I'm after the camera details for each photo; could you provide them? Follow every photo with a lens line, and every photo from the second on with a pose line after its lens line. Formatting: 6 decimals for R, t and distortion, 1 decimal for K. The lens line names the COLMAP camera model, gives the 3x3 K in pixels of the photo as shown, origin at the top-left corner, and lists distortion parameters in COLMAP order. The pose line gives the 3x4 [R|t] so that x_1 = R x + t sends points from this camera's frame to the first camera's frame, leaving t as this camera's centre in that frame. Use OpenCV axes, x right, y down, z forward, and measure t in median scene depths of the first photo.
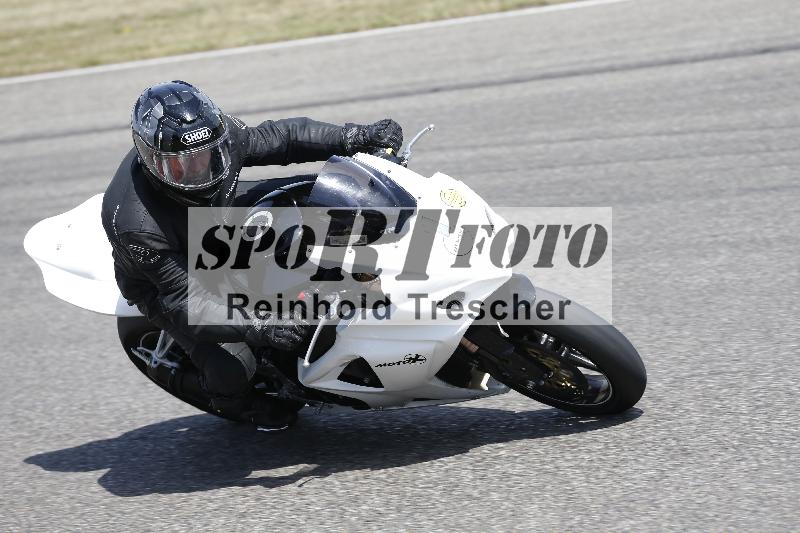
lens RADIAL K [[5220.0, 0, 395.3], [0, 5220.0, 264.5], [0, 0, 1]] dist [0.321206, 0.000000]
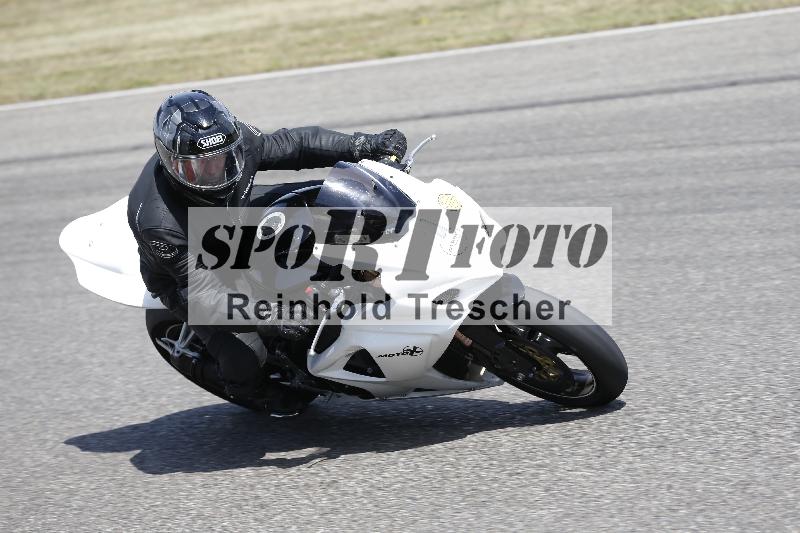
lens RADIAL K [[5220.0, 0, 403.2], [0, 5220.0, 267.8], [0, 0, 1]] dist [0.321206, 0.000000]
pose [[0.997870, 0.011378, -0.064237, 0.069493], [-0.011191, 0.999932, 0.003283, -0.002623], [0.064270, -0.002558, 0.997929, -0.072440]]
